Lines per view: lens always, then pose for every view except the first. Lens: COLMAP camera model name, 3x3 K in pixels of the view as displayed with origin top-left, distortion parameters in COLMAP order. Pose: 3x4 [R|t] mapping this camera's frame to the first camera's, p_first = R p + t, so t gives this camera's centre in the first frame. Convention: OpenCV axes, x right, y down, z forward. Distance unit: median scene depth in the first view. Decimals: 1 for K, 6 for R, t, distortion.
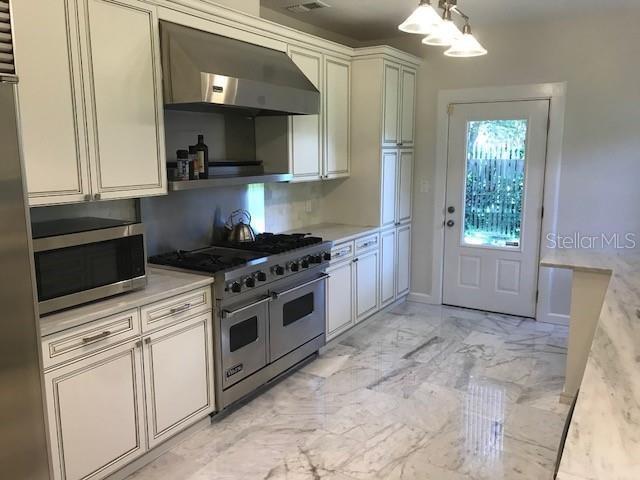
lens RADIAL K [[525.2, 0, 320.0], [0, 525.2, 240.0], [0, 0, 1]] dist [0.074114, -0.115224]
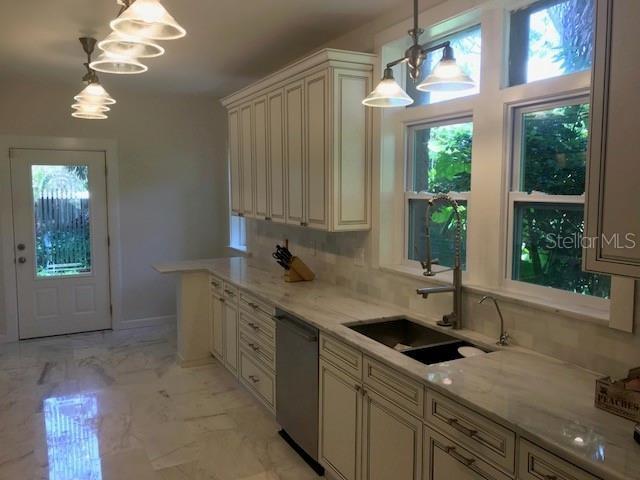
lens RADIAL K [[523.5, 0, 330.6], [0, 523.5, 232.2], [0, 0, 1]] dist [0.005716, 0.001300]
pose [[0.508919, -0.070519, 0.857921, -0.426204], [0.145140, 0.989400, -0.004771, 0.009676], [-0.848490, 0.126947, 0.513759, -0.080596]]
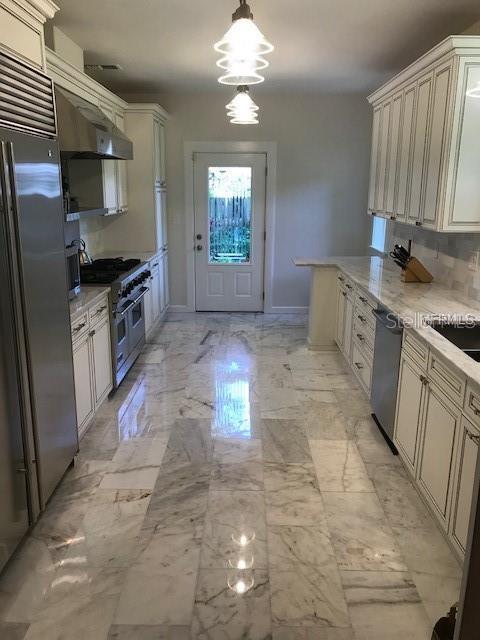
lens RADIAL K [[525.2, 0, 240.0], [0, 525.2, 320.0], [0, 0, 1]] dist [0.074114, -0.115224]
pose [[0.863091, -0.113754, 0.492071, -0.413506], [0.076391, 0.992499, 0.095450, 0.037416], [-0.499238, -0.044793, 0.865306, -0.222819]]
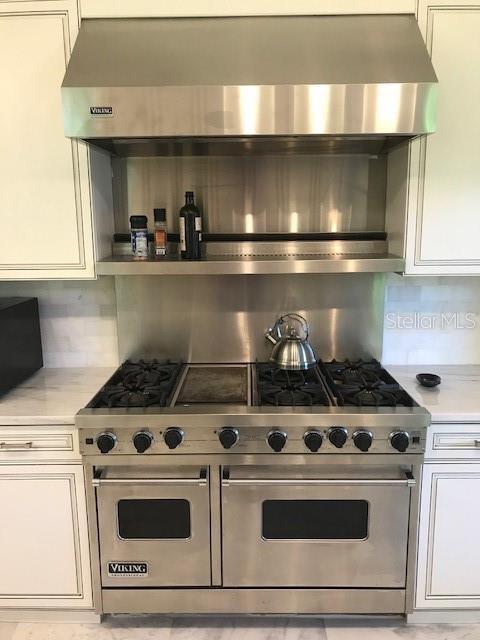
lens RADIAL K [[601.8, 0, 240.4], [0, 601.8, 341.5], [0, 0, 1]] dist [-0.001295, -0.008254]
pose [[0.513285, 0.183587, -0.838352, 0.351737], [-0.138923, 0.981742, 0.129932, -0.099877], [0.846900, 0.049774, 0.529418, 0.549860]]
